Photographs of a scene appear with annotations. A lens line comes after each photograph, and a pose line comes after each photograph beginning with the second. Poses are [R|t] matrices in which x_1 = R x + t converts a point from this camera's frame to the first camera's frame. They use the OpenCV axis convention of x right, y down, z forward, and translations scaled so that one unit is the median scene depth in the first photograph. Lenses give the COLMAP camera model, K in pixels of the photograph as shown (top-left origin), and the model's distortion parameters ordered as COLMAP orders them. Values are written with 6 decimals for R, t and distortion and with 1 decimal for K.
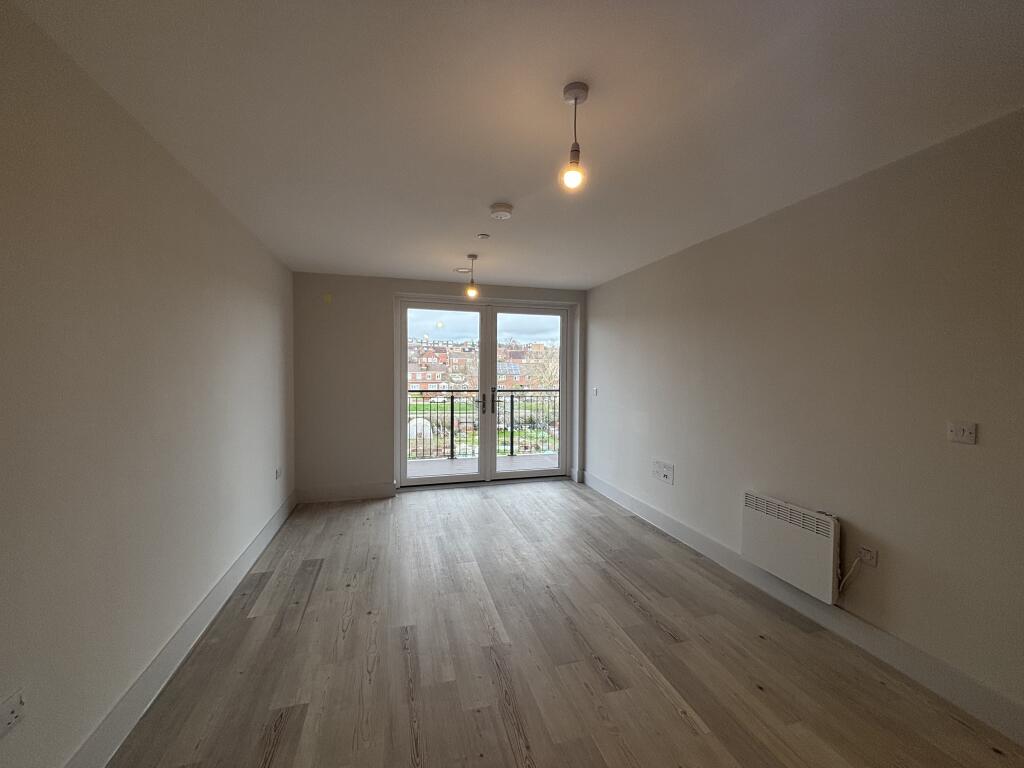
lens RADIAL K [[400.9, 0, 509.6], [0, 400.9, 363.9], [0, 0, 1]] dist [0.000991, 0.000169]
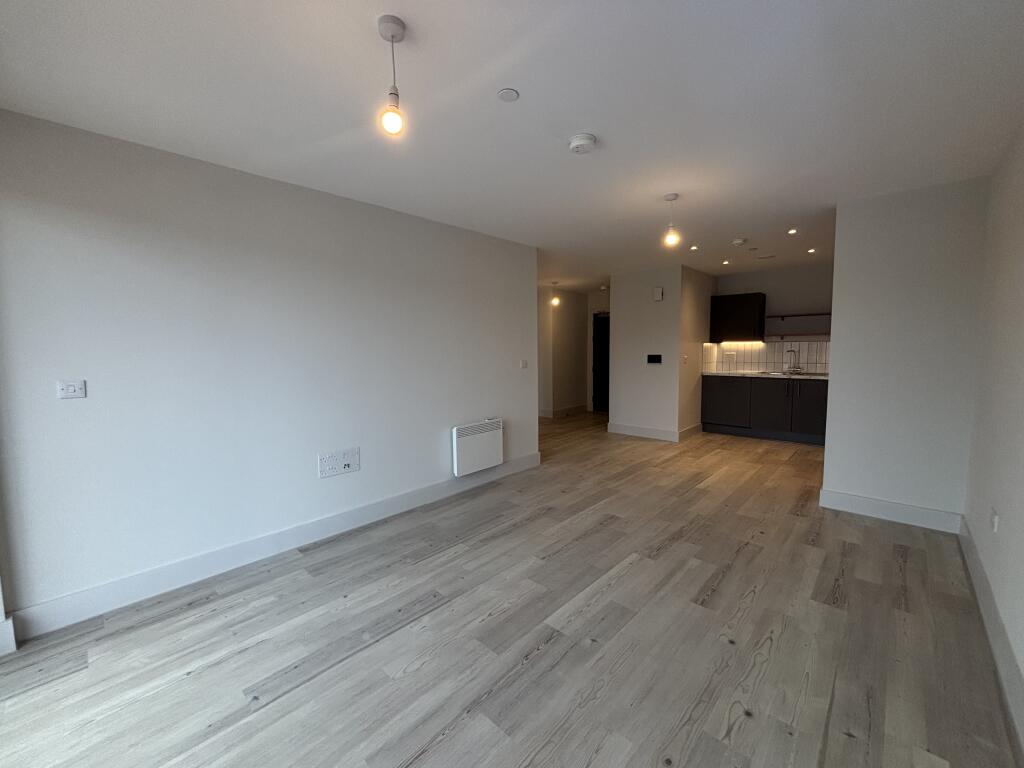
lens RADIAL K [[414.2, 0, 511.2], [0, 414.2, 382.9], [0, 0, 1]] dist [0.009594, 0.000280]
pose [[-0.506197, -0.078989, 0.858793, -0.700521], [-0.007548, 0.996164, 0.087175, 0.043380], [-0.862385, 0.037646, -0.504852, 1.565418]]
